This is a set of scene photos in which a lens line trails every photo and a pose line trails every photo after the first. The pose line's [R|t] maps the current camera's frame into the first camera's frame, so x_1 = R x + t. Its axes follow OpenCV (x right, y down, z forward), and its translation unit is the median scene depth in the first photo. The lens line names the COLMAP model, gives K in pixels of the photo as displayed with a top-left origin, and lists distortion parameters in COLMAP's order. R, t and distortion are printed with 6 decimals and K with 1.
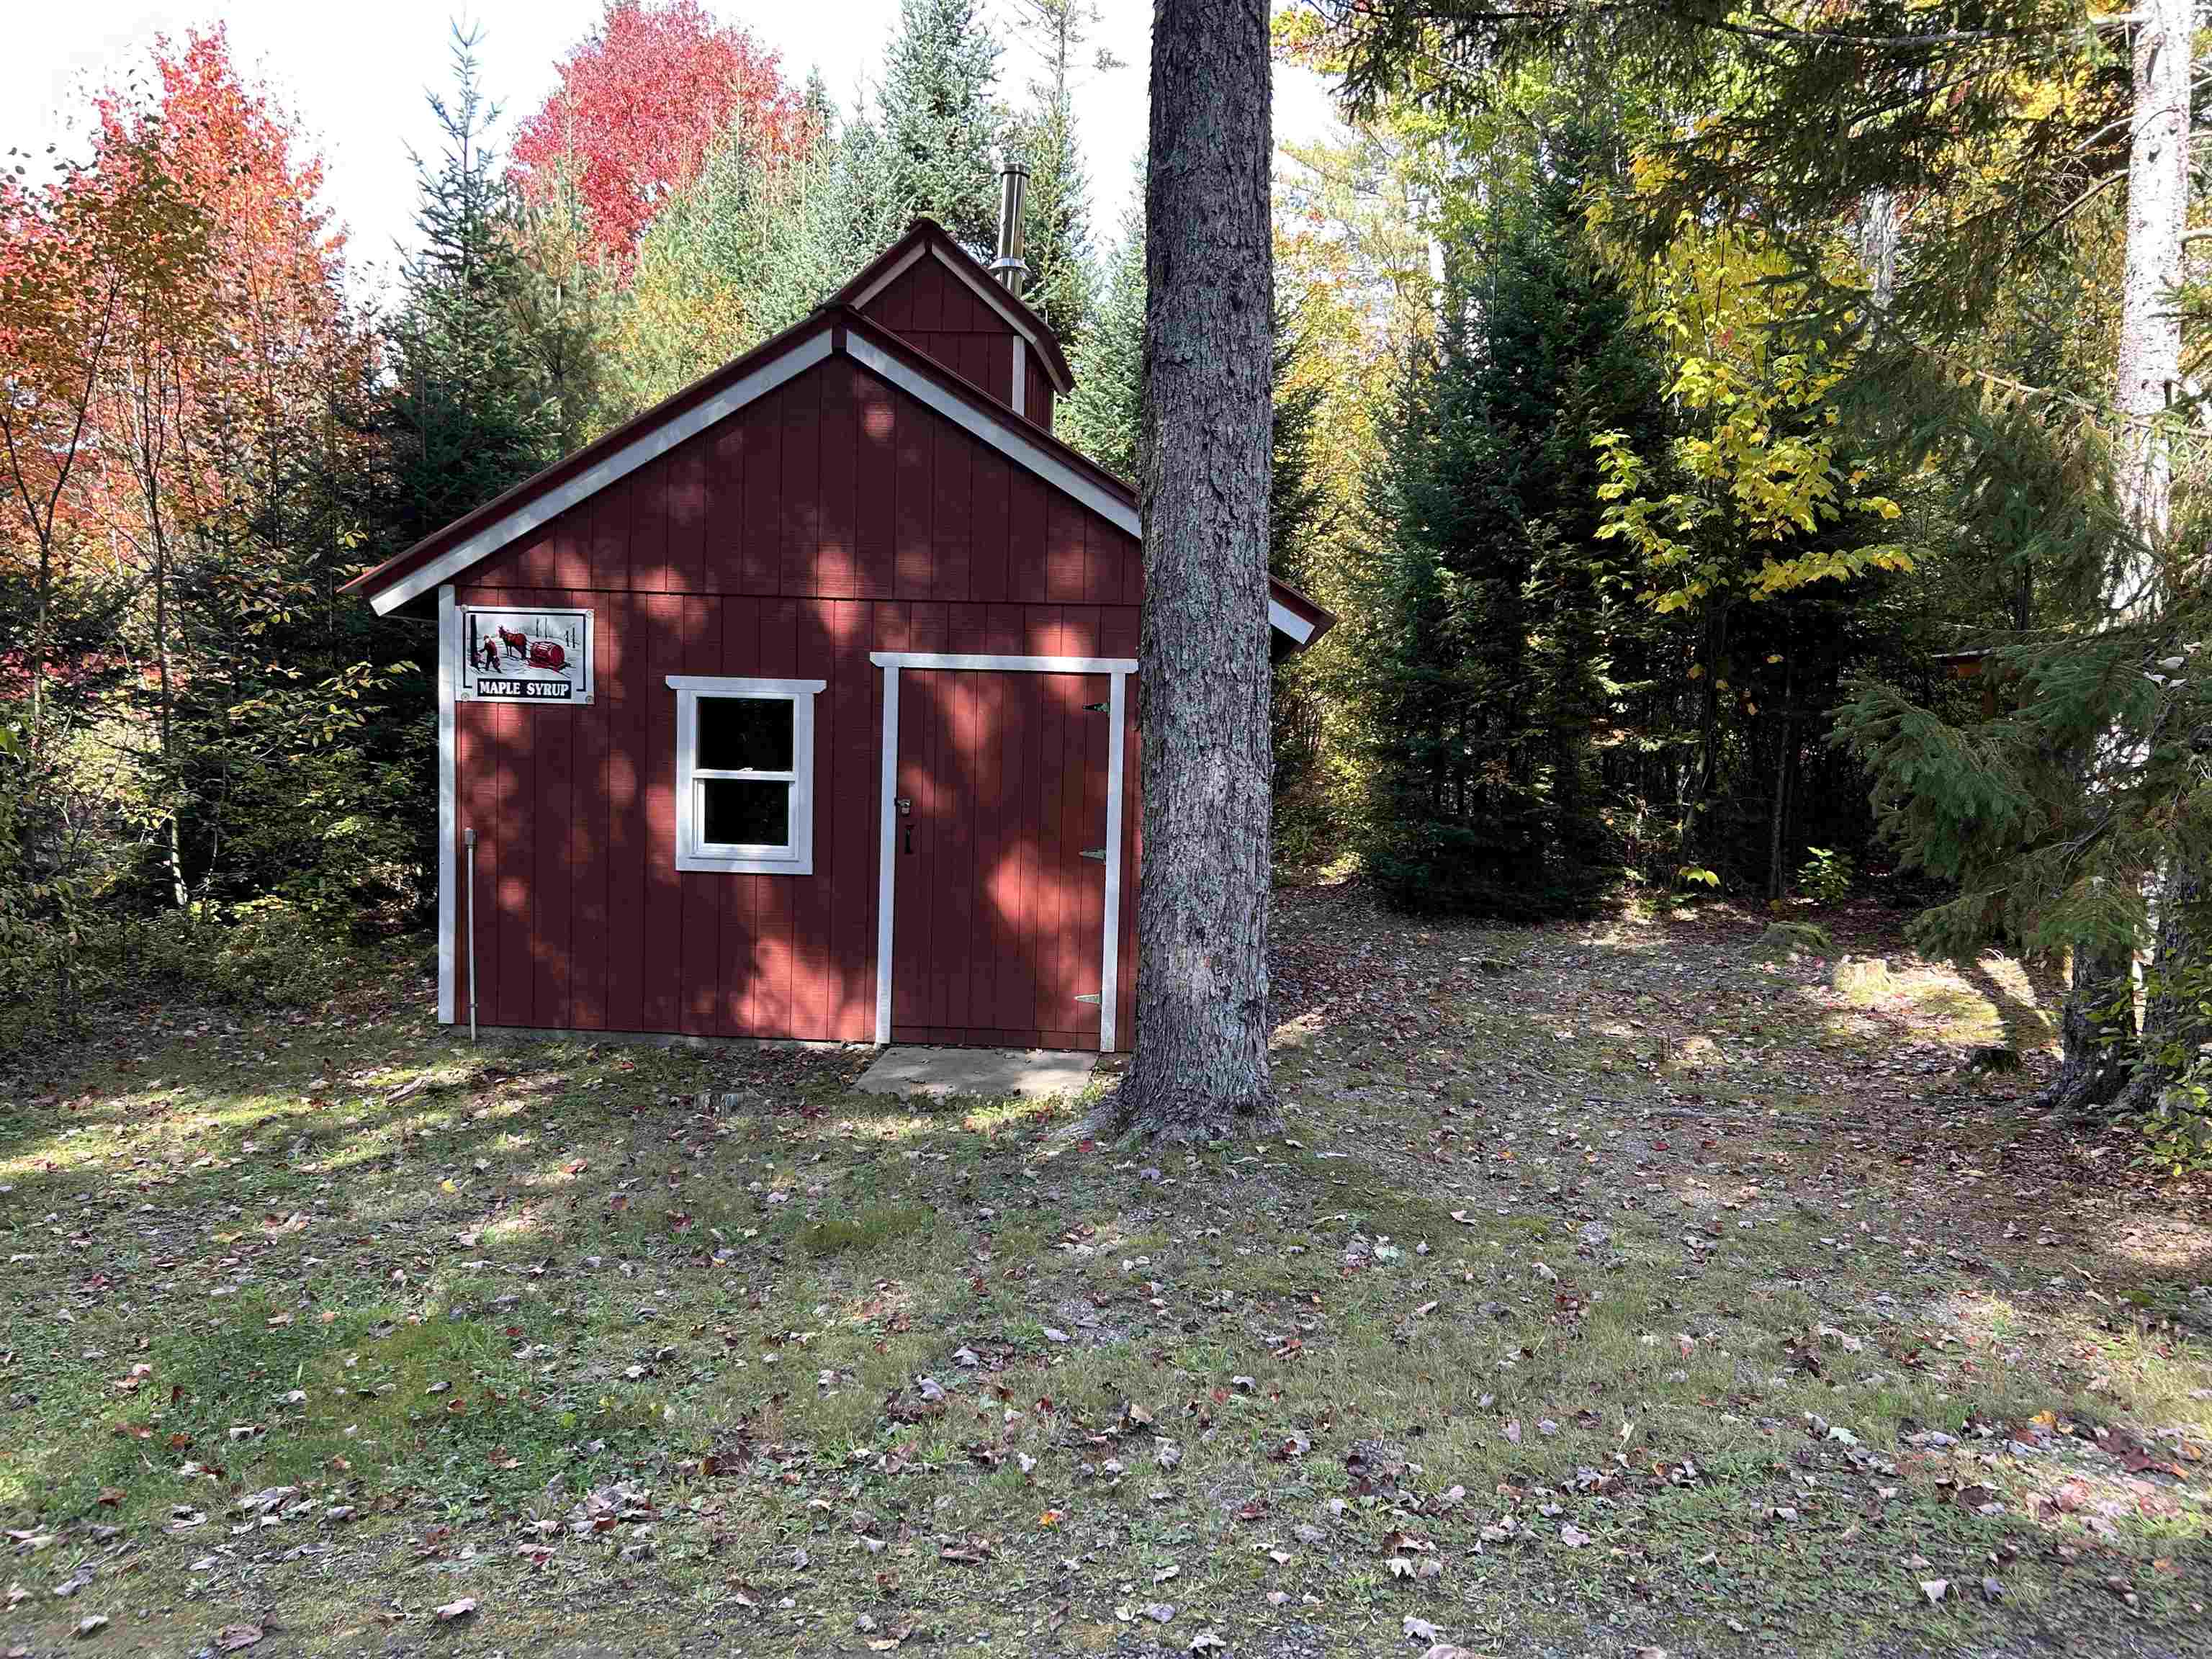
lens RADIAL K [[1673.9, 0, 1106.0], [0, 1673.9, 829.5], [0, 0, 1]] dist [0.147007, -0.227053]
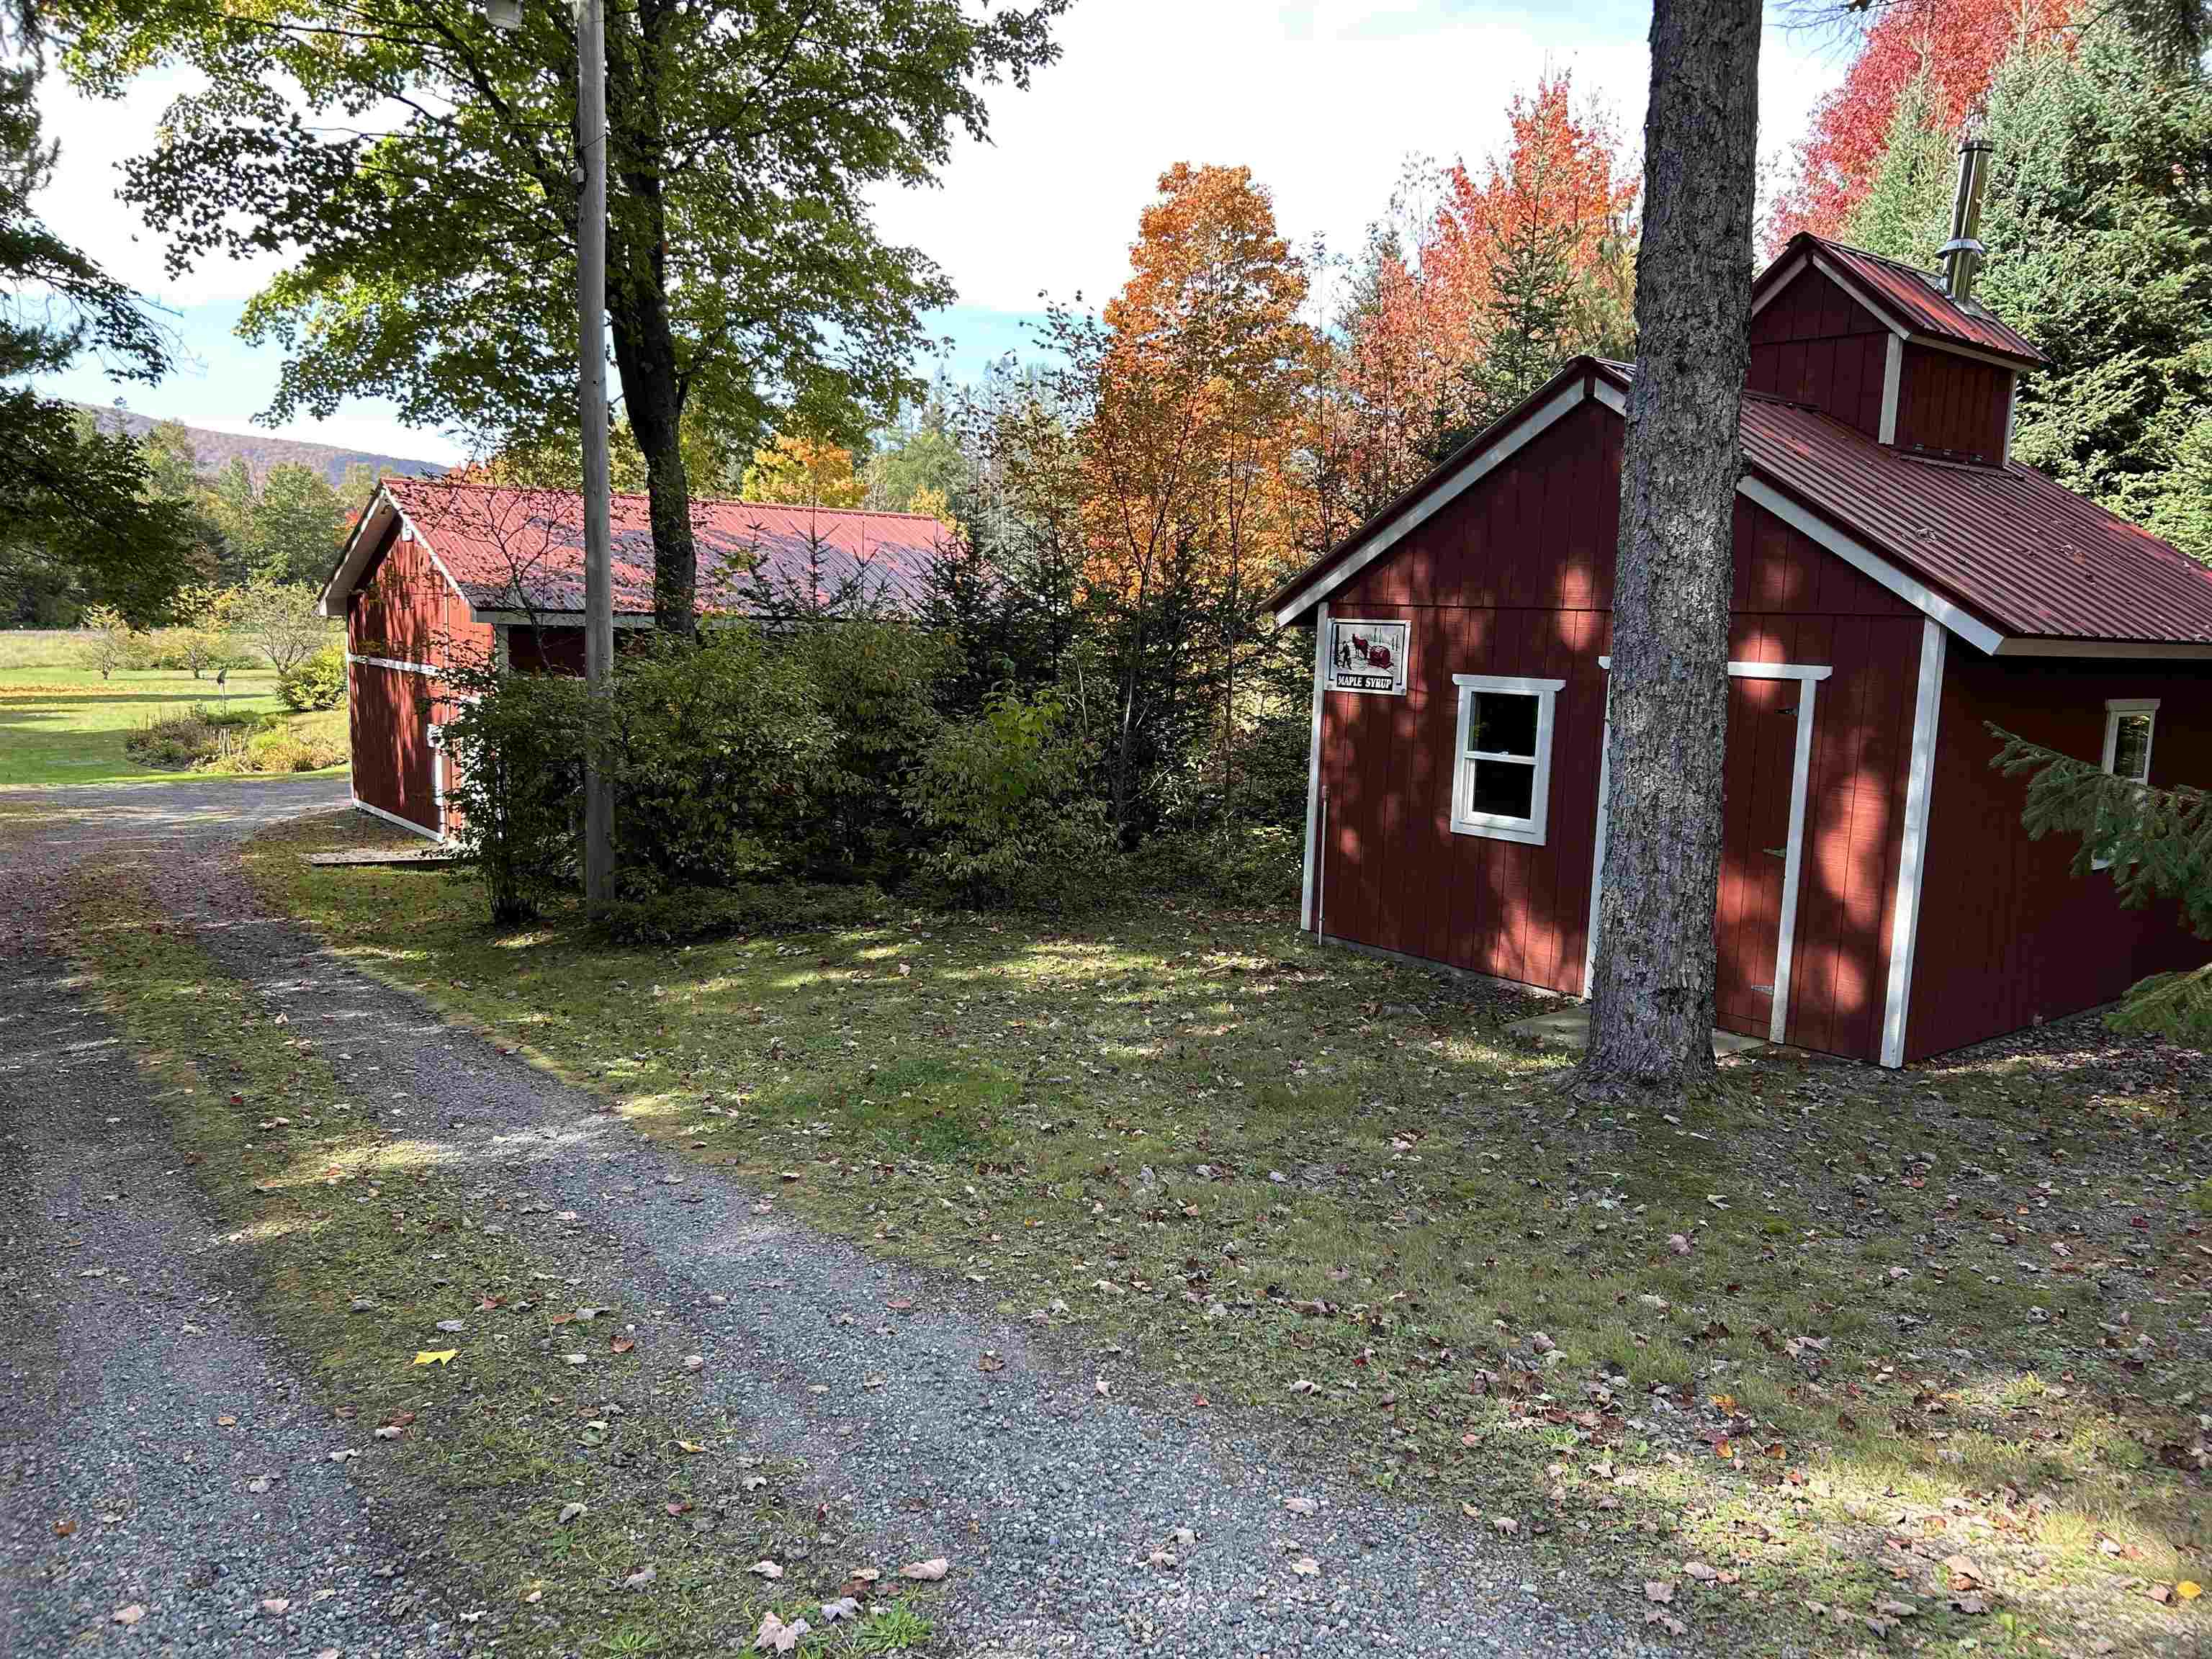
lens RADIAL K [[1673.9, 0, 1106.0], [0, 1673.9, 829.5], [0, 0, 1]] dist [0.147007, -0.227053]
pose [[0.696693, 0.090427, -0.711647, 0.451375], [-0.070861, 0.995847, 0.057168, -0.030391], [0.713861, 0.010600, 0.700207, -0.042217]]
